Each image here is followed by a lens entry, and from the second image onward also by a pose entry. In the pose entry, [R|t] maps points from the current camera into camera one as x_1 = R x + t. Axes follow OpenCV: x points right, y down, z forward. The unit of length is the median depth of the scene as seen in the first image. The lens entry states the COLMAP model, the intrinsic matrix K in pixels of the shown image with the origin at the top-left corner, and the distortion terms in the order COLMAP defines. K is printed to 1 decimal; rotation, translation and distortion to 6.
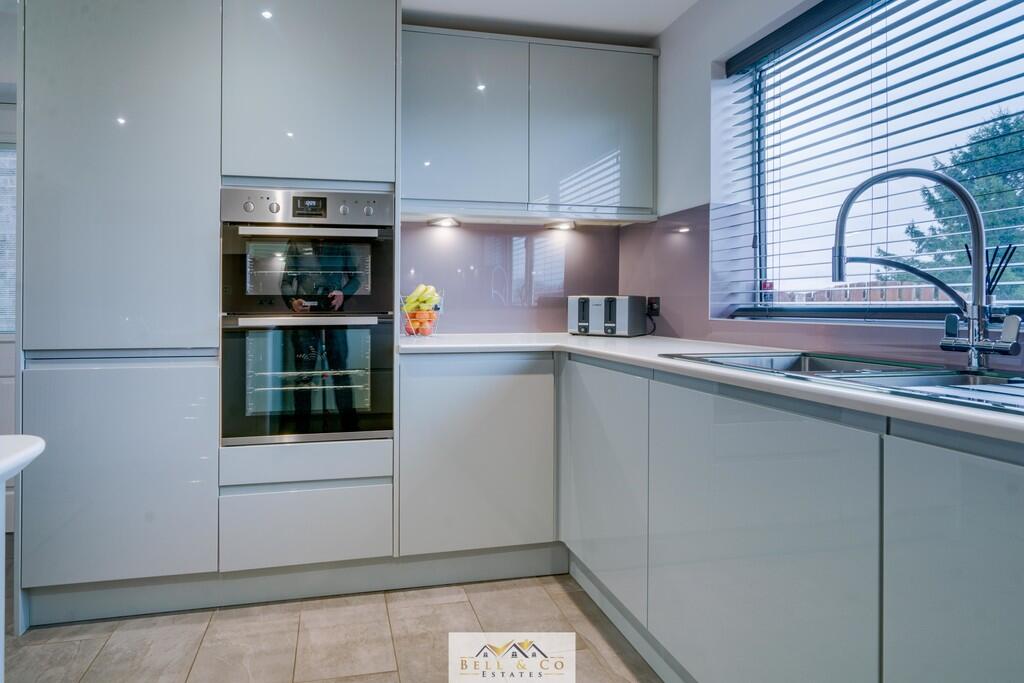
lens RADIAL K [[441.9, 0, 517.3], [0, 441.9, 306.5], [0, 0, 1]] dist [-0.002481, 0.000727]
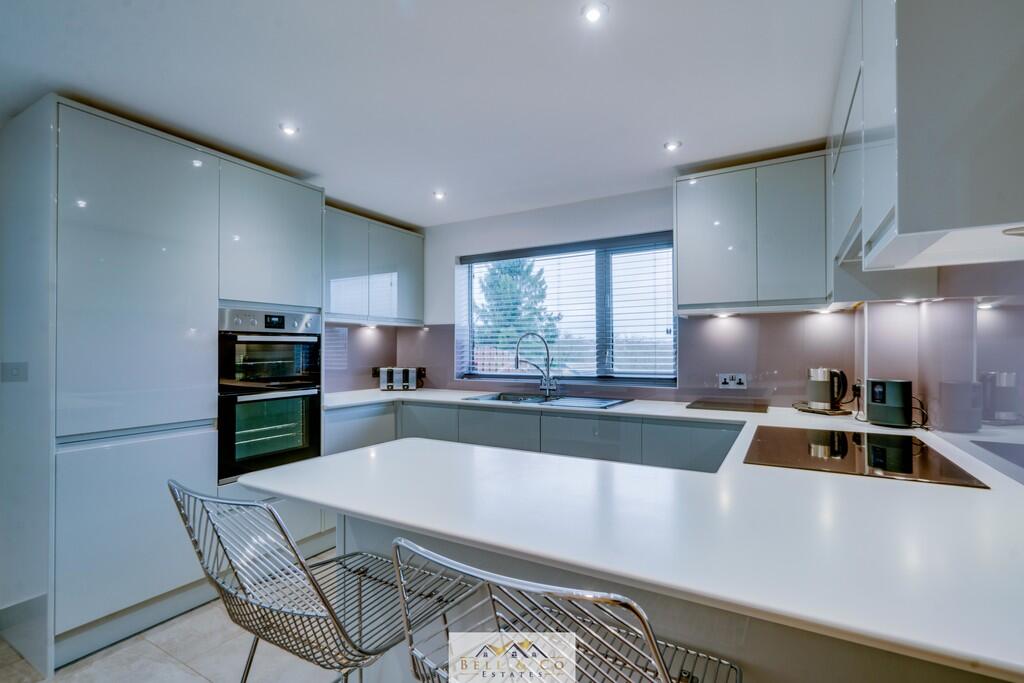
lens RADIAL K [[488.9, 0, 512.0], [0, 488.9, 341.5], [0, 0, 1]] dist [-0.001839, 0.000037]
pose [[0.640539, 0.008231, 0.767881, -1.192800], [-0.012212, 0.999925, -0.000531, -0.156052], [-0.767828, -0.009037, 0.640592, -0.715333]]
